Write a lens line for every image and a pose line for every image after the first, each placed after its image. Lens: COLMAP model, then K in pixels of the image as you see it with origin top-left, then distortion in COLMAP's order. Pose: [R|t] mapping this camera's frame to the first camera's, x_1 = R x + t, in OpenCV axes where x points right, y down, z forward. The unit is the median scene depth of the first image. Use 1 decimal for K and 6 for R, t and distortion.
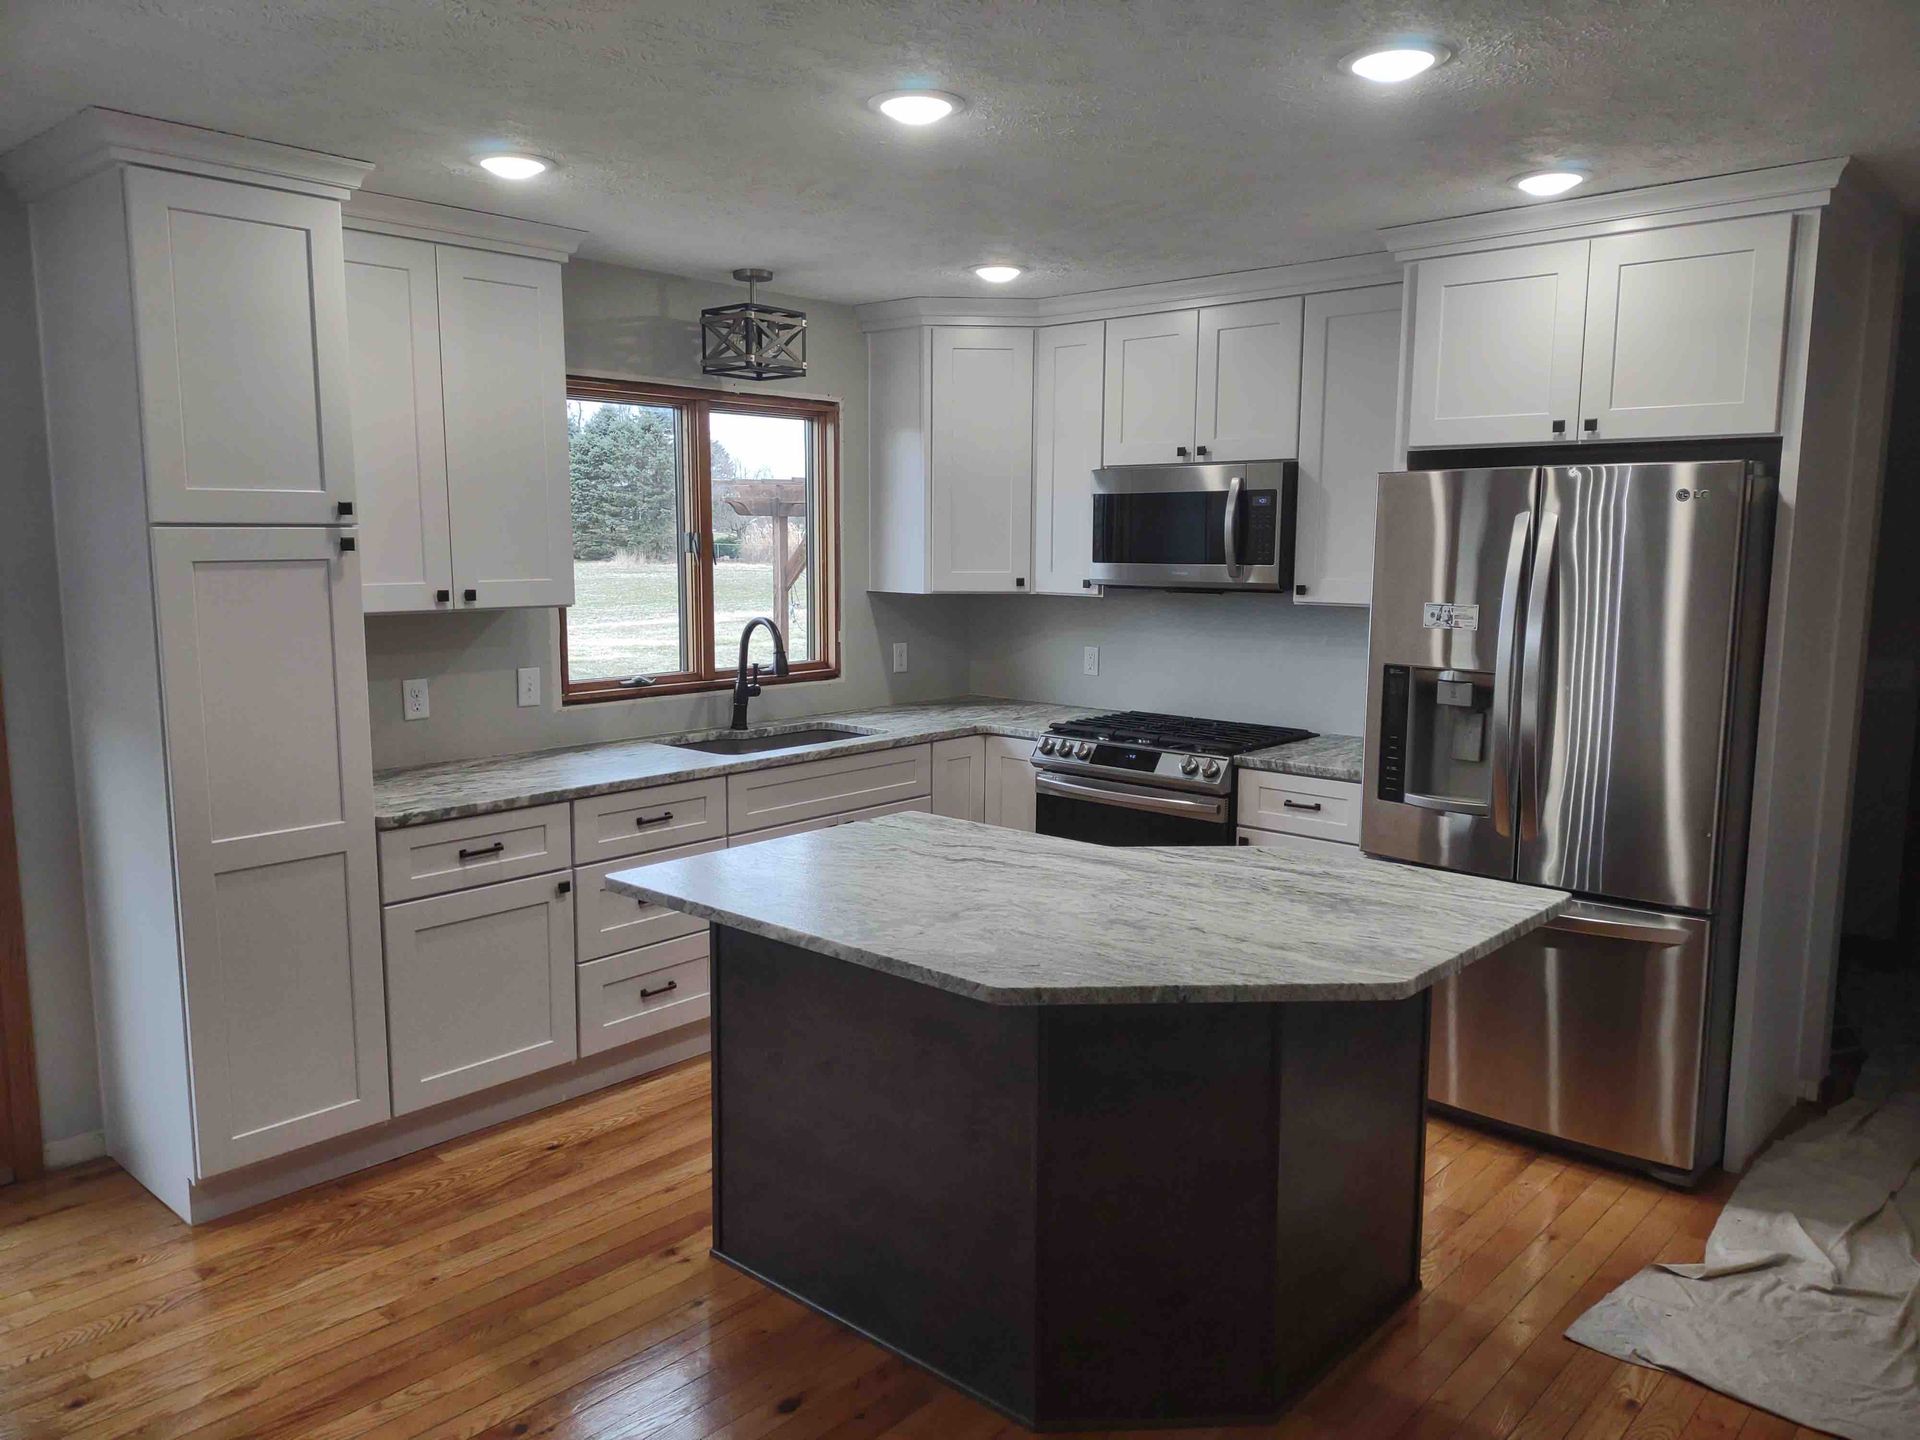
lens RADIAL K [[1443.7, 0, 993.2], [0, 1443.7, 727.4], [0, 0, 1]] dist [0.079698, -0.095139]
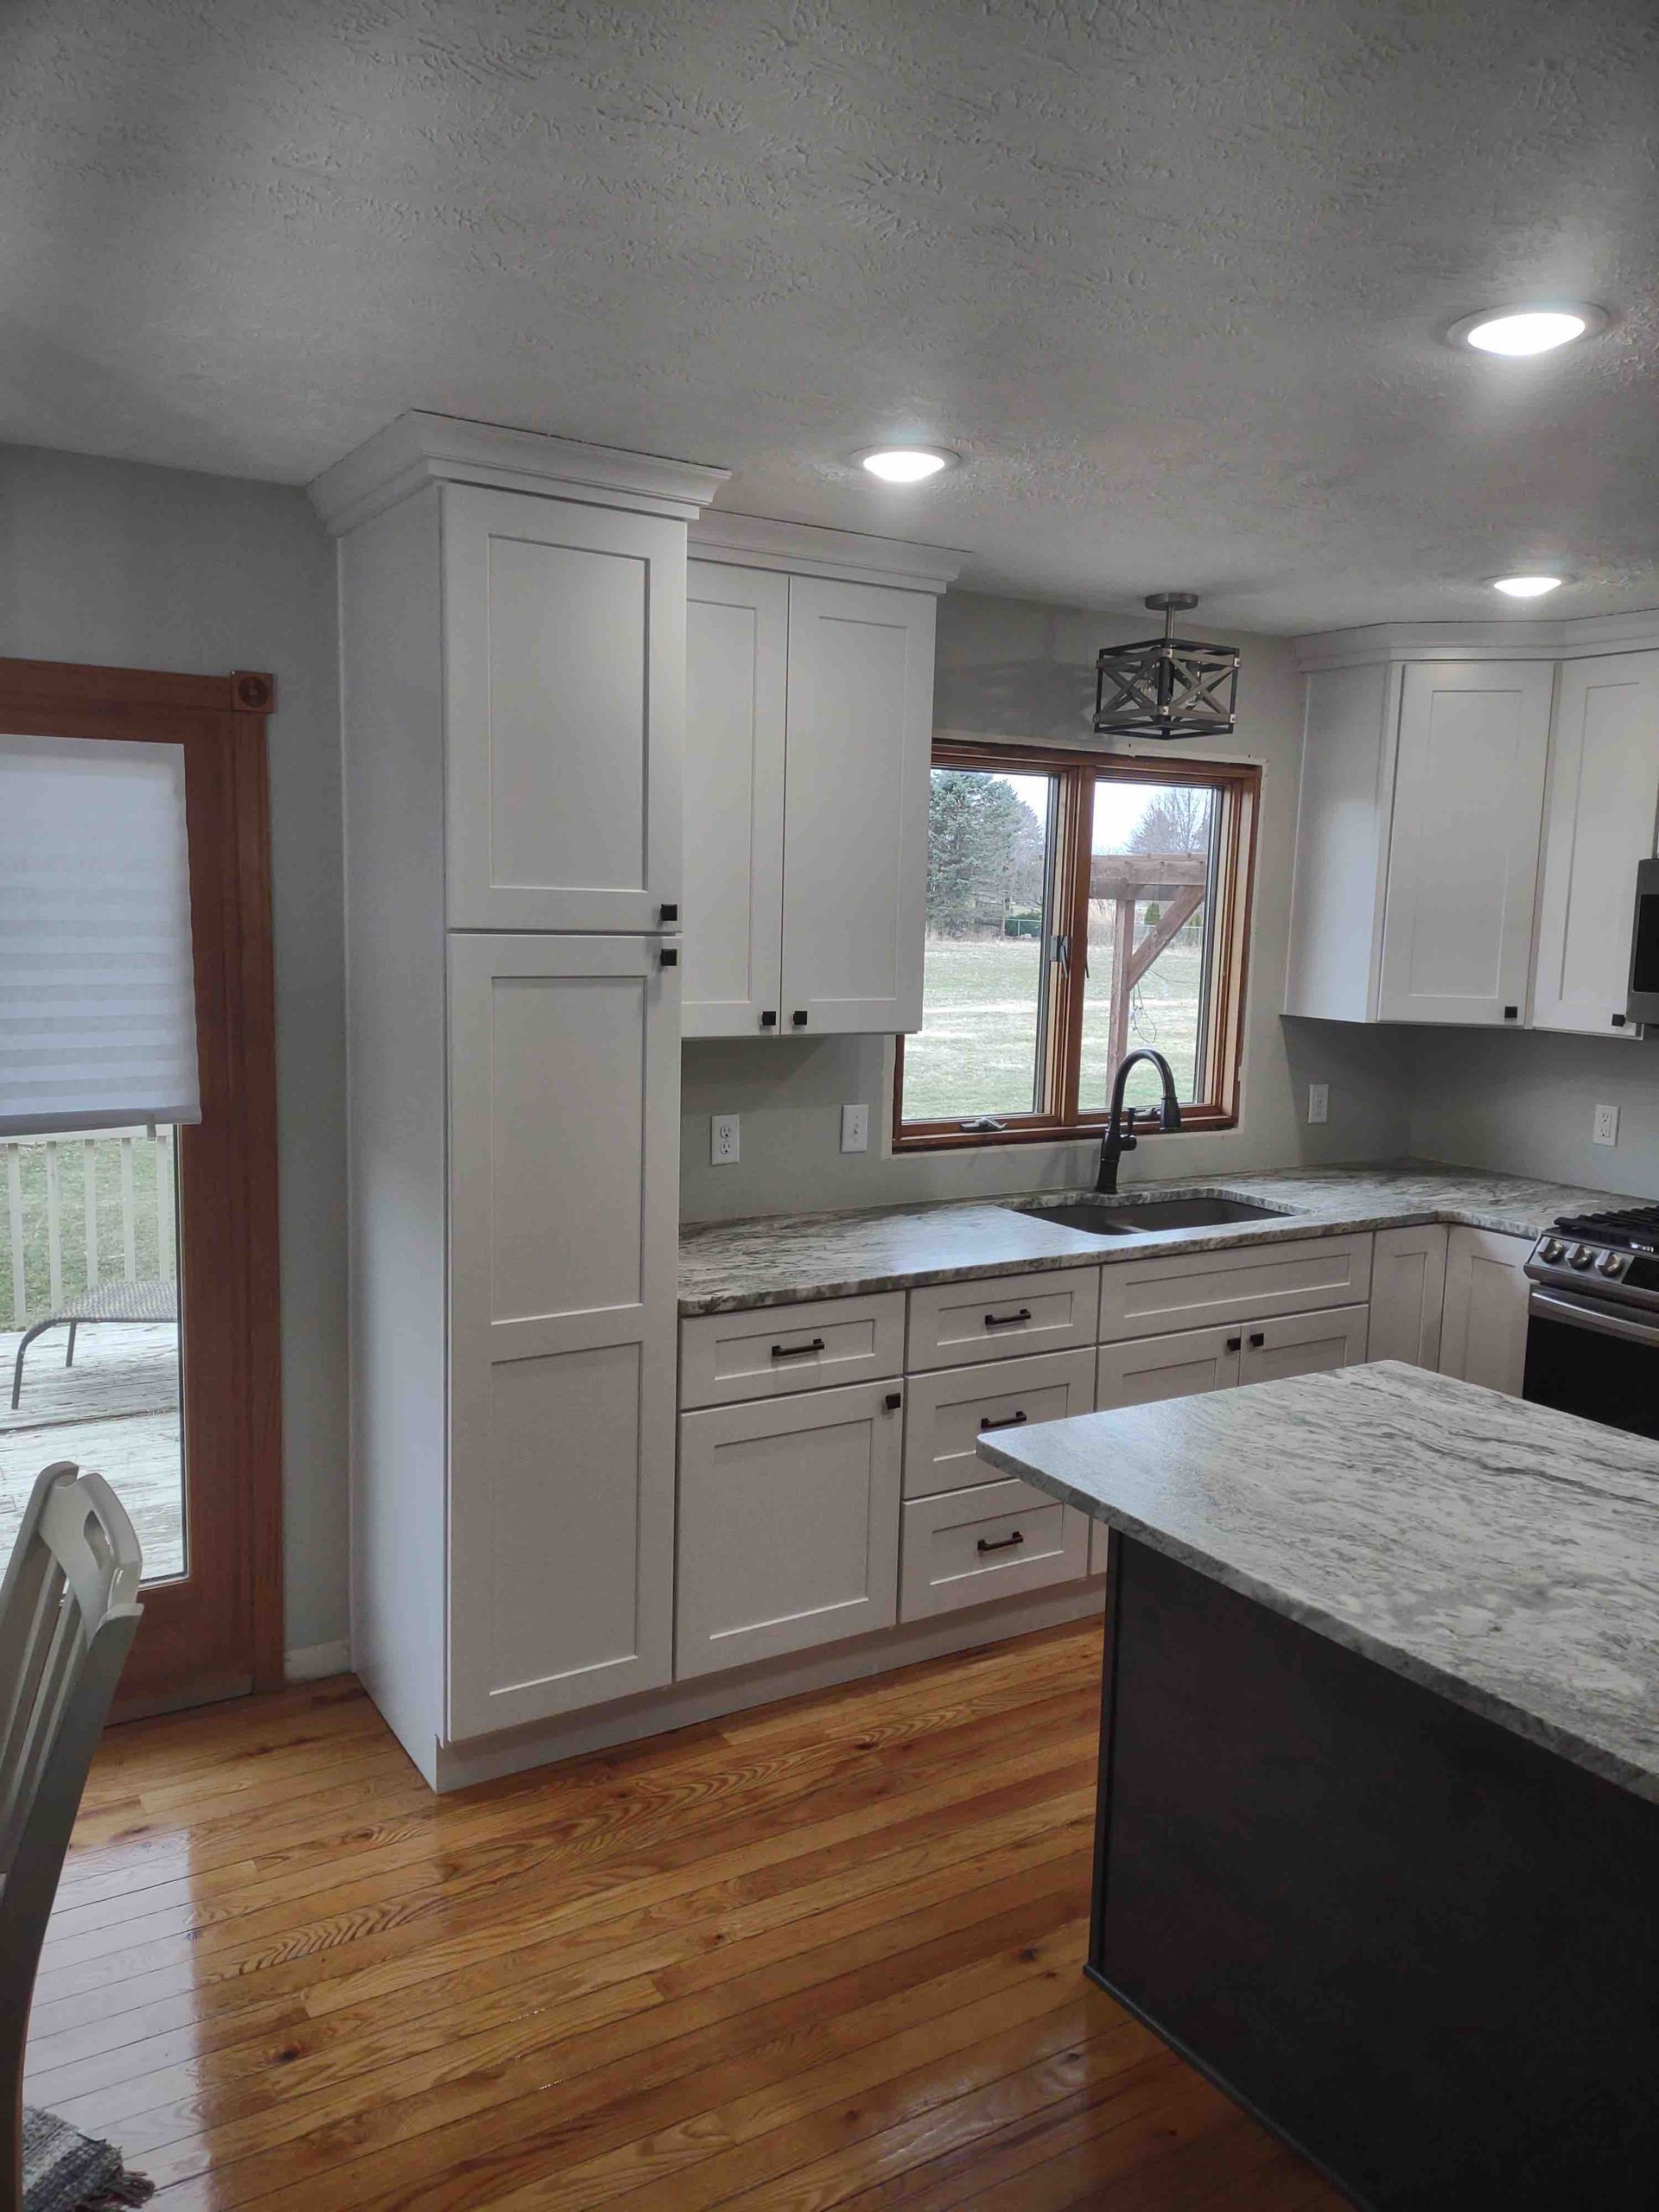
lens RADIAL K [[1663.3, 0, 852.0], [0, 1663.3, 1098.8], [0, 0, 1]] dist [0.079698, -0.095139]
pose [[0.960330, 0.053389, -0.273709, -0.087588], [-0.058372, 0.998244, -0.010088, -0.041525], [0.272690, 0.025665, 0.961760, 0.149508]]
